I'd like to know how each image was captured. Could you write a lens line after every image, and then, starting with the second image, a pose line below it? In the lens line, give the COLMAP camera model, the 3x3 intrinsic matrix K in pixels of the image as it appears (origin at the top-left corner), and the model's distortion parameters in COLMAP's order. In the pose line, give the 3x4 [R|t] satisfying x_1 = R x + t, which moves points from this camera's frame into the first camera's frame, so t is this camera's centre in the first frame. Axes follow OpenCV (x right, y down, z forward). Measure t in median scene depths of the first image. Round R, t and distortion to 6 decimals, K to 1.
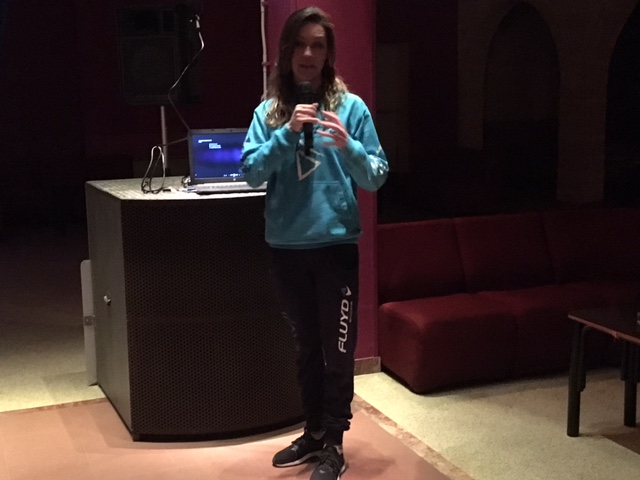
lens RADIAL K [[944.4, 0, 320.0], [0, 944.4, 241.2], [0, 0, 1]] dist [0.029353, 0.000000]
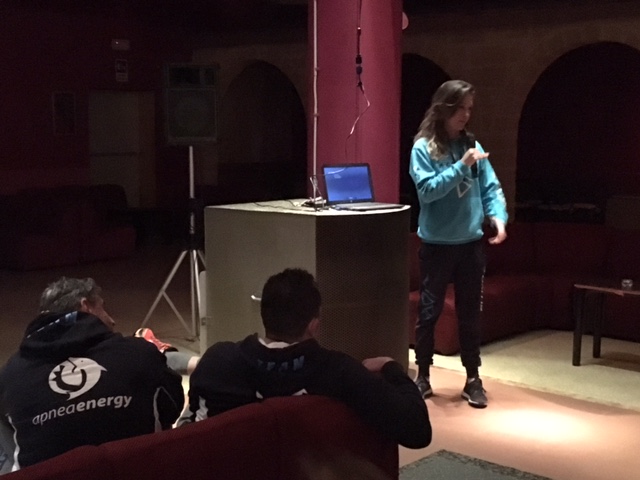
lens RADIAL K [[944.4, 0, 319.9], [0, 944.4, 240.2], [0, 0, 1]] dist [0.029353, 0.000000]
pose [[0.895904, -0.033126, 0.443010, -0.780301], [0.054444, 0.997886, -0.035486, 0.037560], [-0.440898, 0.055911, 0.895814, -0.189801]]
